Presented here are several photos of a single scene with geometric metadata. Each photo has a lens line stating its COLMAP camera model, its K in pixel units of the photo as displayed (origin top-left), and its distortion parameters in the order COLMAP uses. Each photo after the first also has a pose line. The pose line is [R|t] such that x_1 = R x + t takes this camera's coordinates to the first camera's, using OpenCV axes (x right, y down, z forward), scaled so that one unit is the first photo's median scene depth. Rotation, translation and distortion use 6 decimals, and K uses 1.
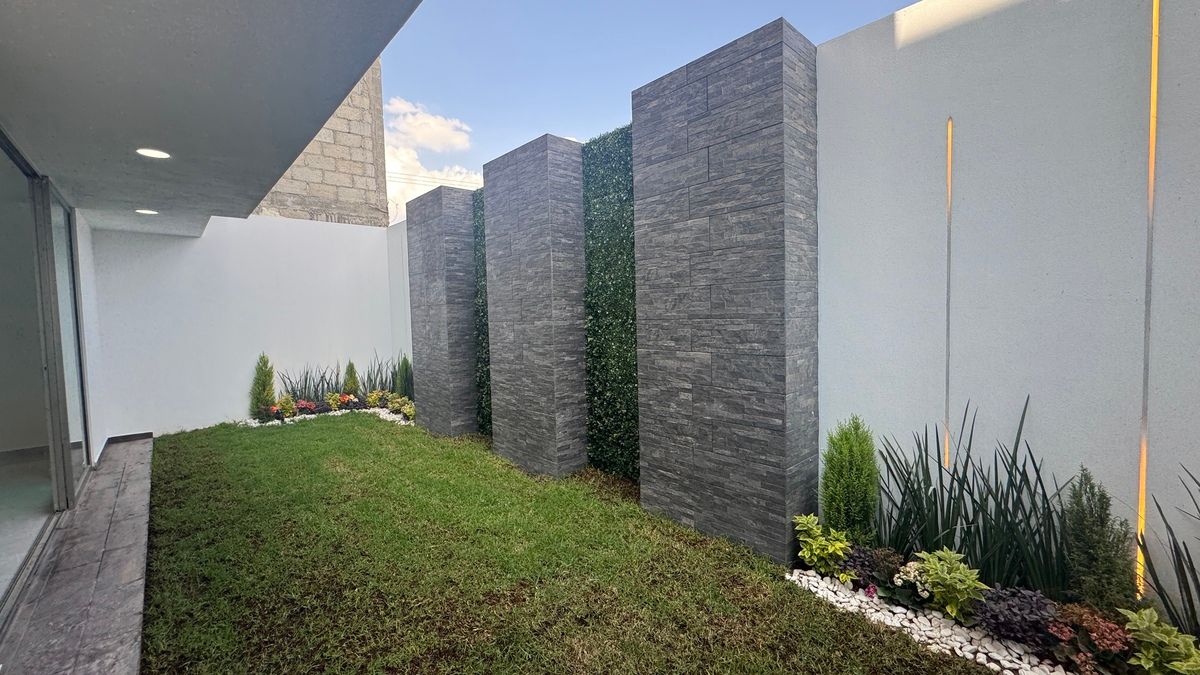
lens RADIAL K [[479.1, 0, 598.3], [0, 479.1, 337.4], [0, 0, 1]] dist [-0.000886, -0.000133]
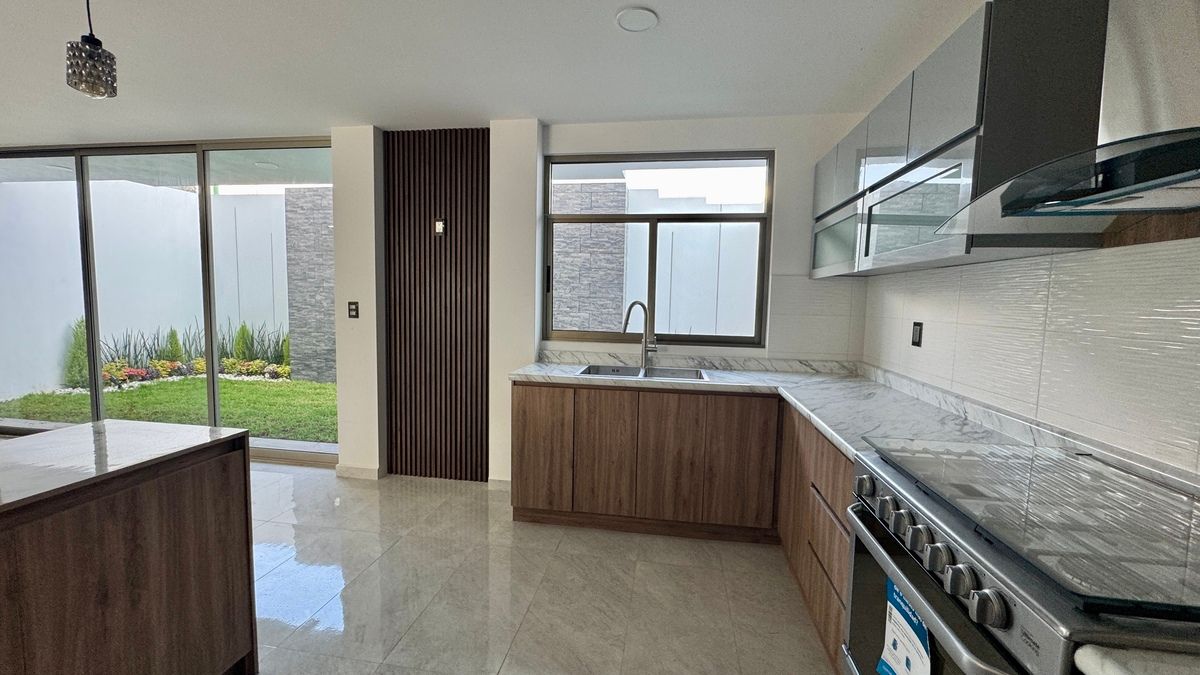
lens RADIAL K [[479.1, 0, 598.4], [0, 479.1, 337.5], [0, 0, 1]] dist [-0.000886, -0.000133]
pose [[0.778272, -0.009693, 0.627852, -1.077764], [-0.010409, 0.999544, 0.028334, 0.075939], [-0.627841, -0.028587, 0.777817, -0.744329]]
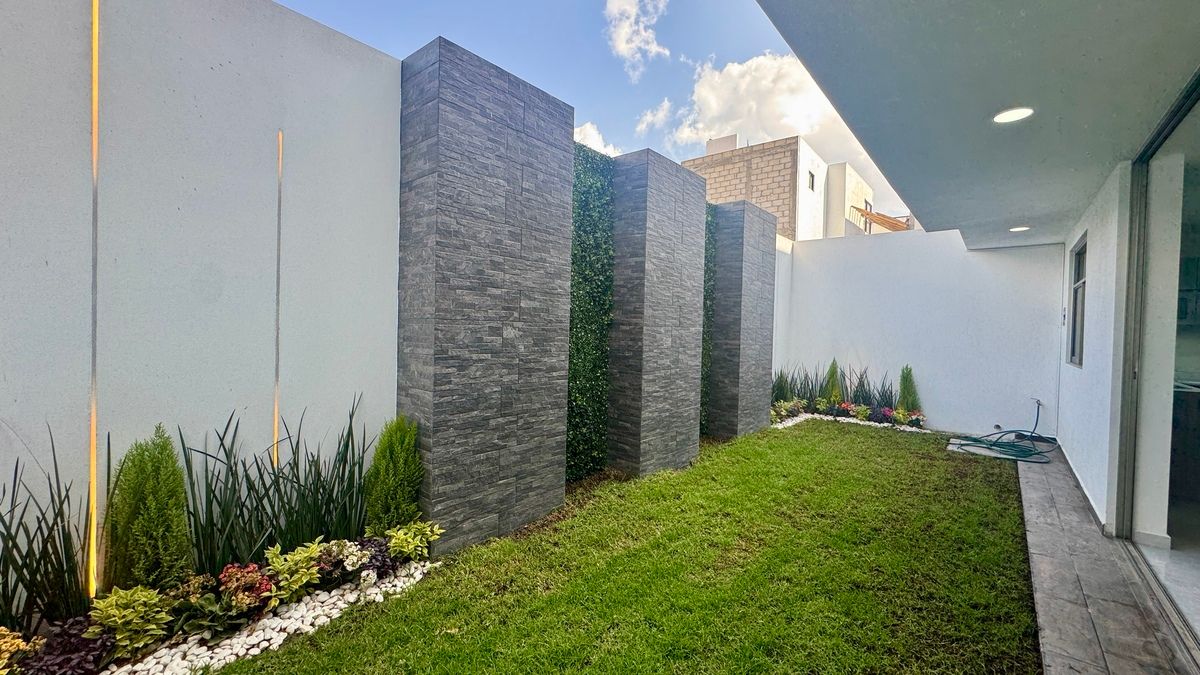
lens RADIAL K [[479.1, 0, 598.9], [0, 479.1, 335.6], [0, 0, 1]] dist [-0.000886, -0.000133]
pose [[-0.137783, 0.003948, 0.990455, -1.671753], [0.026272, 0.999655, -0.000330, -0.026808], [-0.990114, 0.025976, -0.137839, 1.859779]]
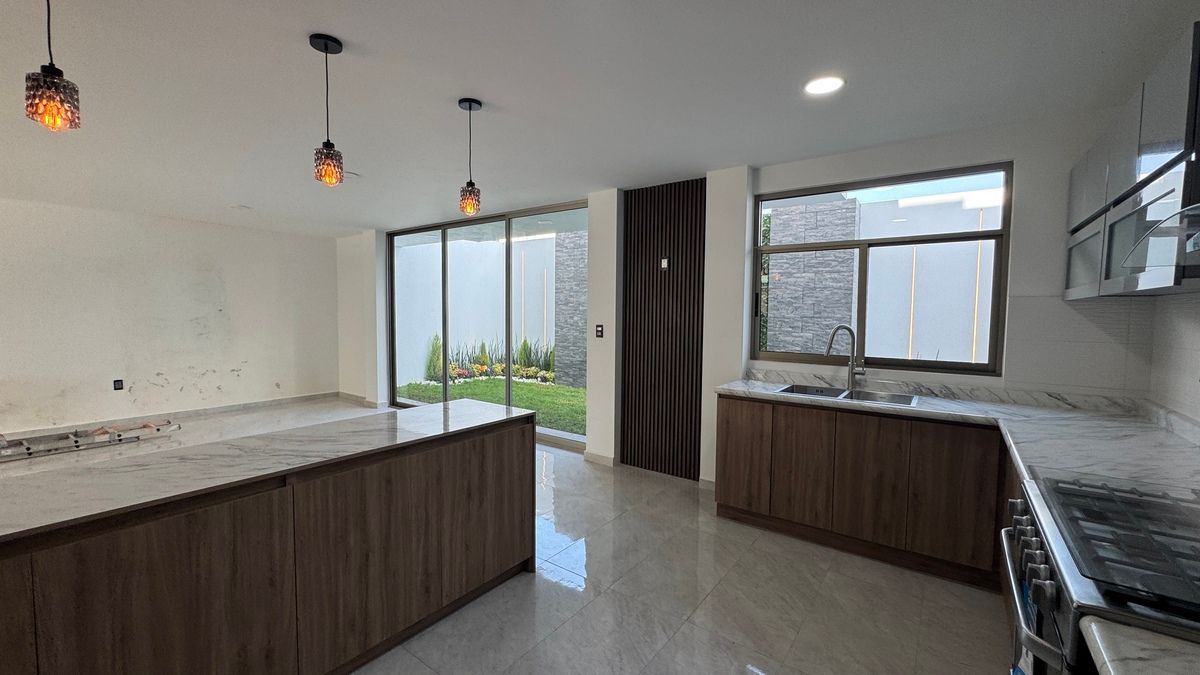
lens RADIAL K [[479.1, 0, 600.9], [0, 479.1, 338.5], [0, 0, 1]] dist [-0.000886, -0.000133]
pose [[0.978751, 0.023101, 0.203749, -1.109201], [-0.024678, 0.999682, 0.005201, 0.063761], [-0.203564, -0.010118, 0.979009, -0.926615]]
